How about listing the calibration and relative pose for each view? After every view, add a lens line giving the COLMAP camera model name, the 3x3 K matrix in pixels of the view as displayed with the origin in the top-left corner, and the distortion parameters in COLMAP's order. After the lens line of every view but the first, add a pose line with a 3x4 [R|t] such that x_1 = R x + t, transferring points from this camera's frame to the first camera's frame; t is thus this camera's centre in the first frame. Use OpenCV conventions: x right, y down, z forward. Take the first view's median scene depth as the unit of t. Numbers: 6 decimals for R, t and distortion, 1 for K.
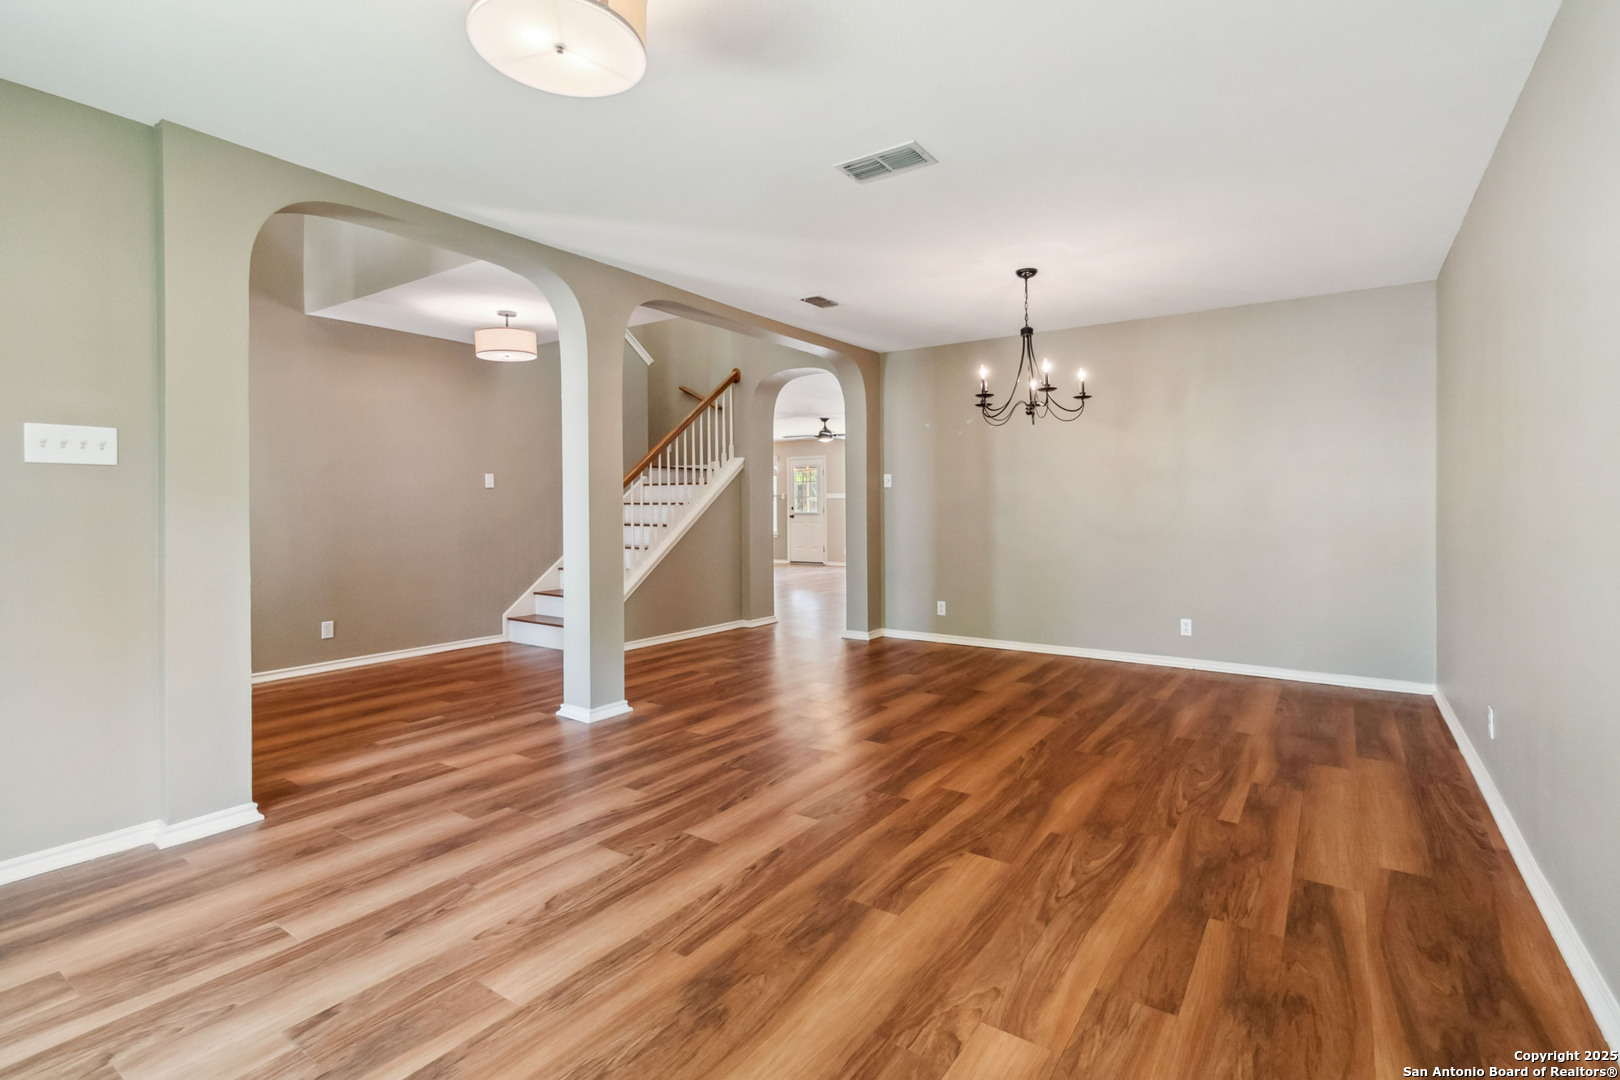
lens RADIAL K [[760.9, 0, 820.5], [0, 760.9, 509.5], [0, 0, 1]] dist [0.002037, 0.000438]
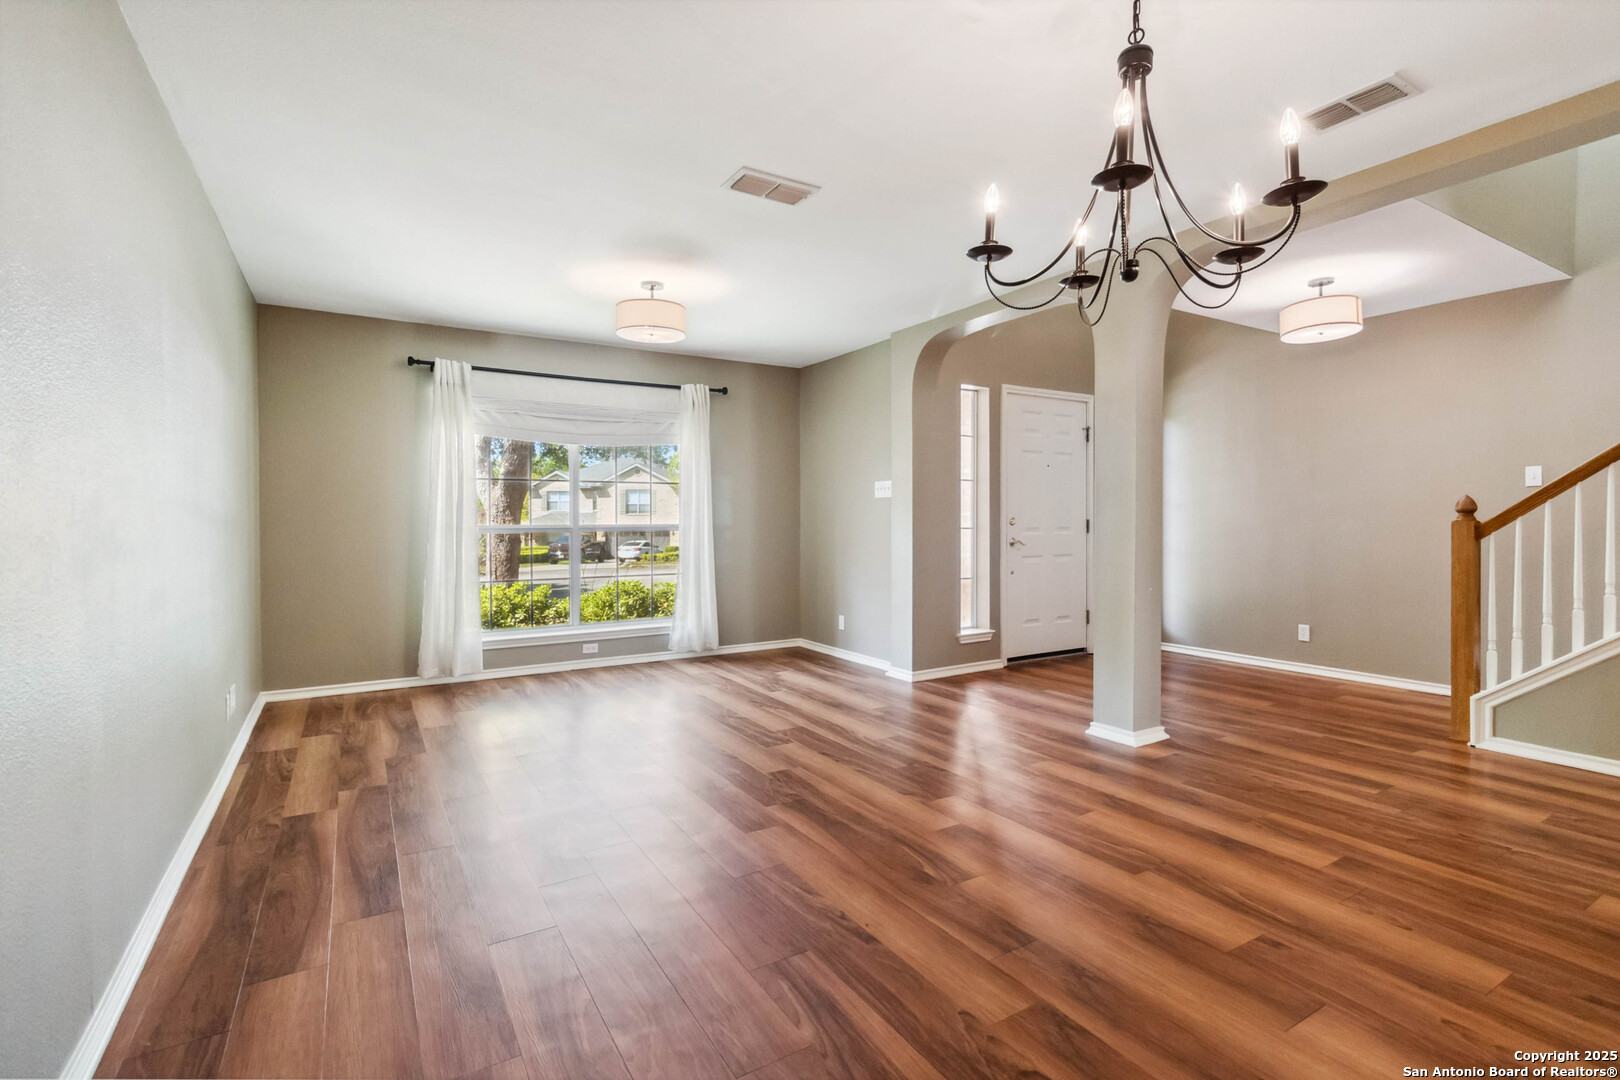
lens RADIAL K [[755.4, 0, 819.8], [0, 755.4, 527.1], [0, 0, 1]] dist [0.000792, 0.000174]
pose [[-0.410234, 0.017597, -0.911811, 1.119225], [0.003755, 0.999838, 0.017606, -0.010138], [0.911973, 0.003798, -0.410234, 1.654968]]
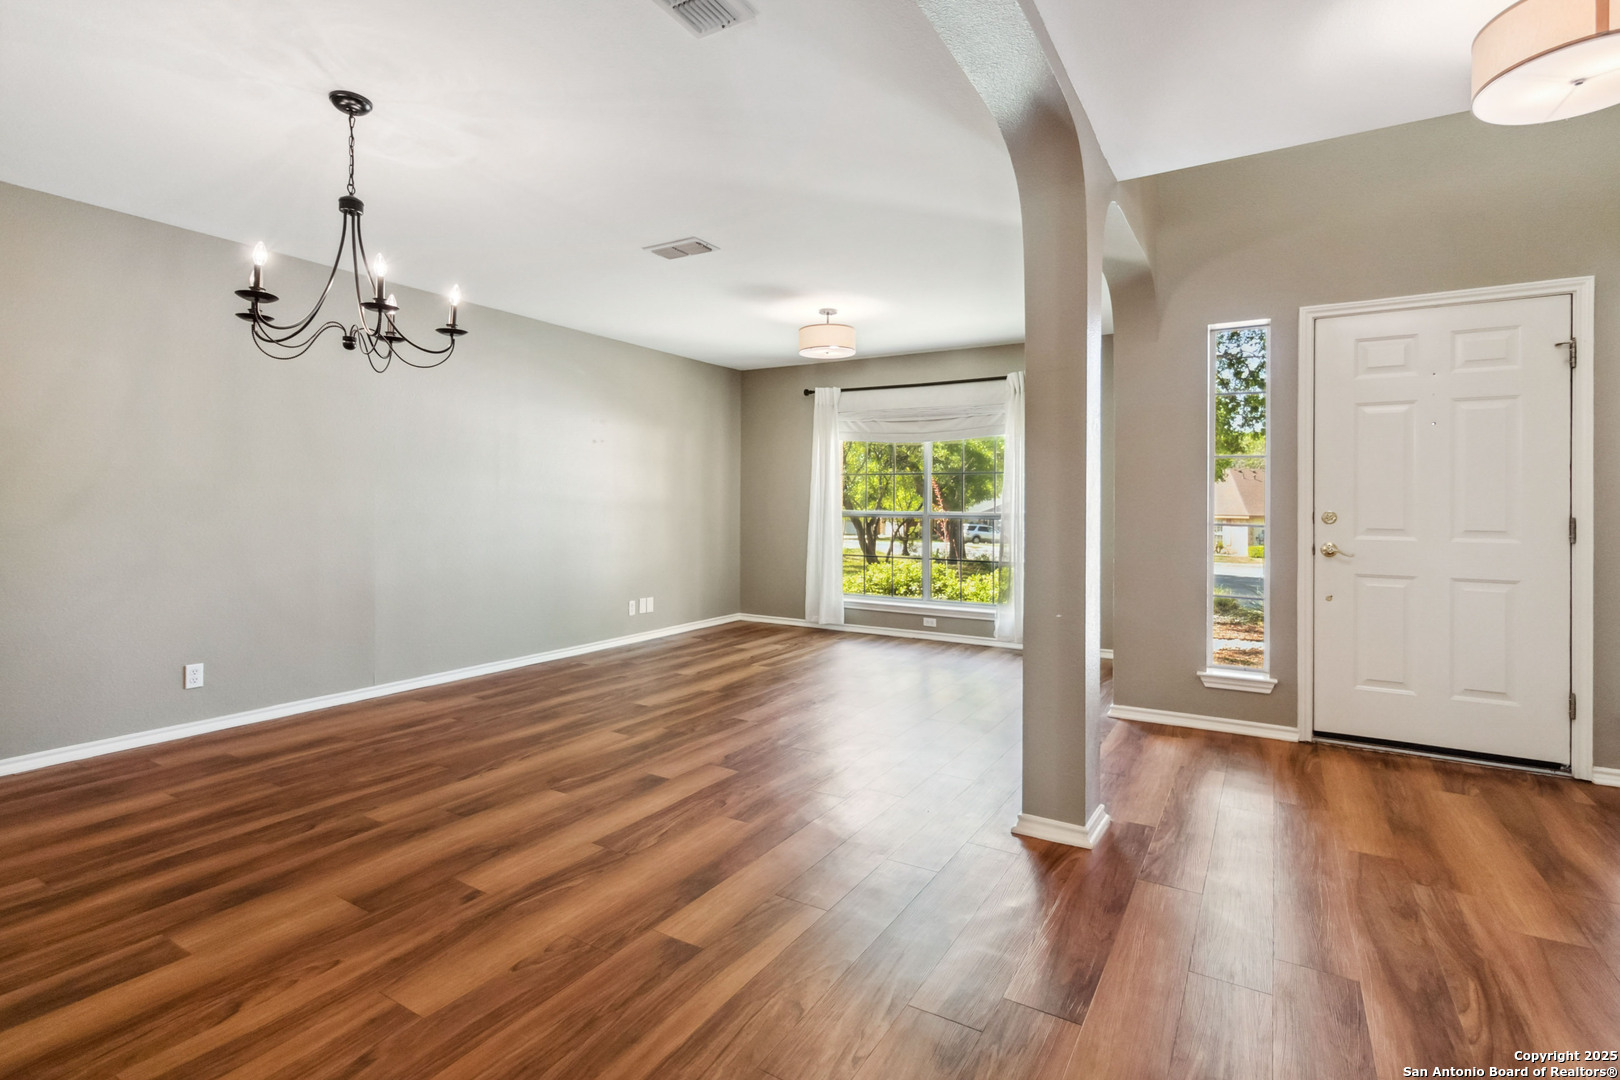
lens RADIAL K [[766.6, 0, 816.3], [0, 766.6, 504.3], [0, 0, 1]] dist [0.001248, 0.000543]
pose [[-0.998342, -0.001936, -0.057523, -0.080800], [-0.002063, 0.999996, 0.002146, -0.011678], [0.057518, 0.002261, -0.998342, 2.622584]]
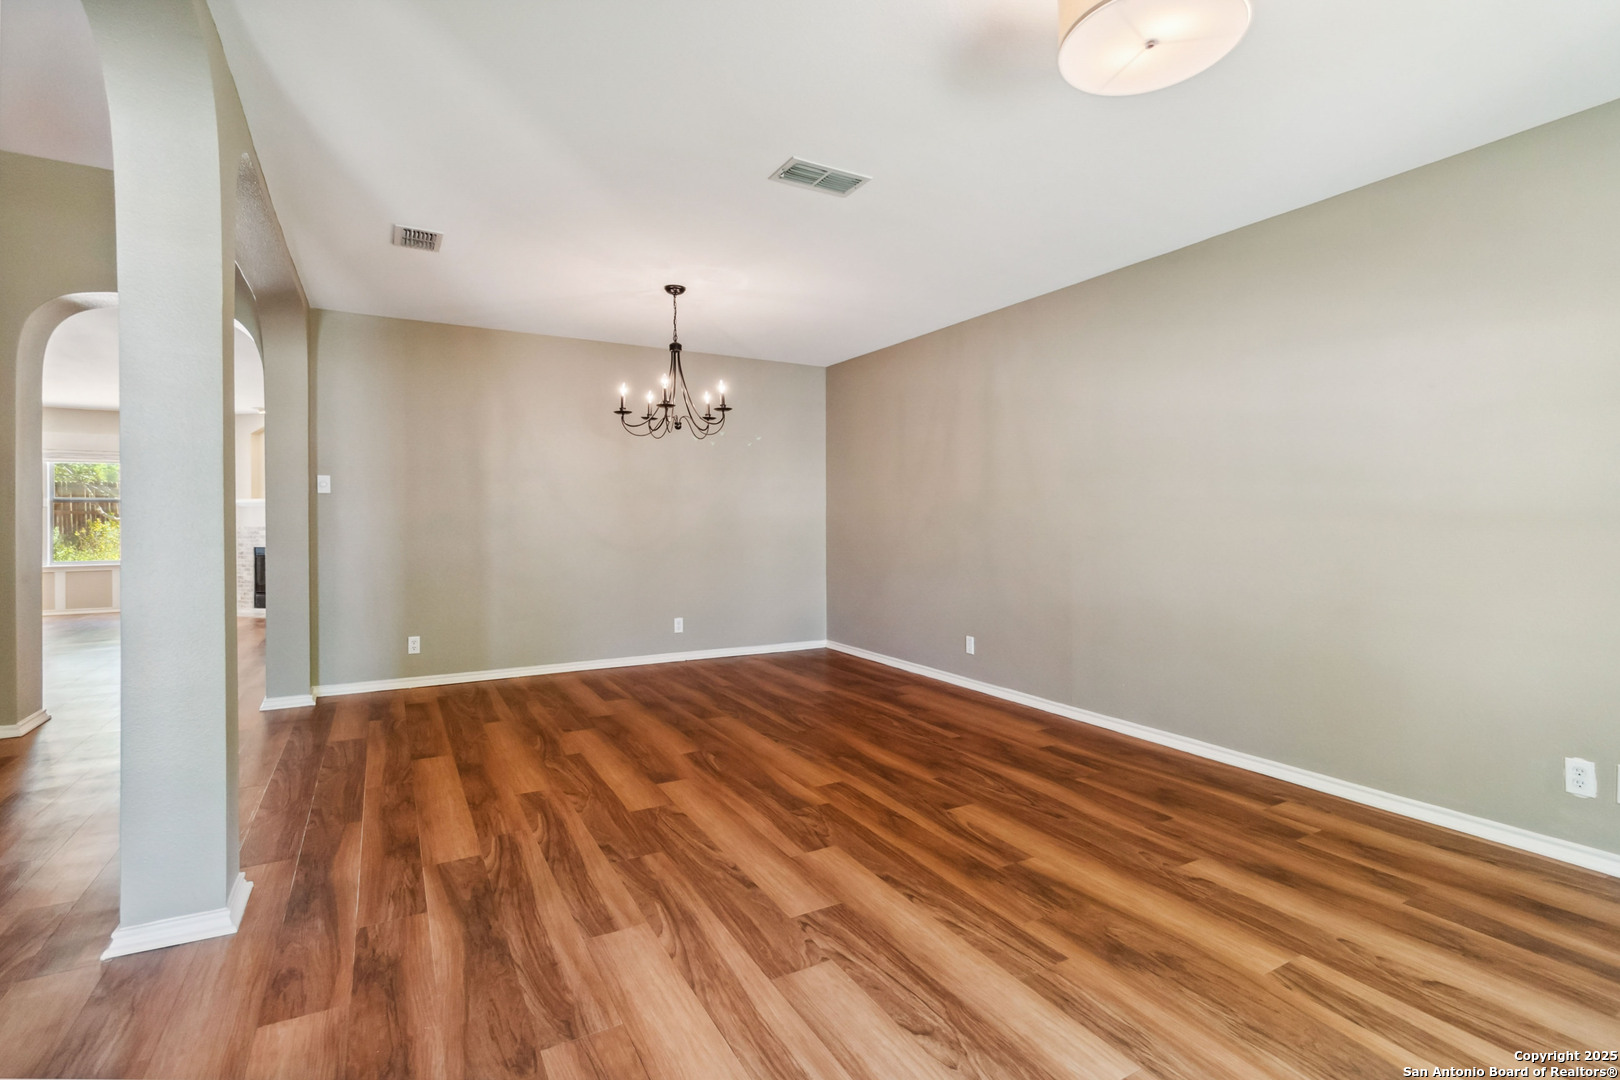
lens RADIAL K [[761.0, 0, 817.1], [0, 761.0, 516.9], [0, 0, 1]] dist [-0.002331, 0.000361]
pose [[0.440379, 0.004885, 0.897799, -0.911664], [0.003606, 0.999968, -0.007210, 0.002677], [-0.897805, 0.006413, 0.440347, 0.625894]]
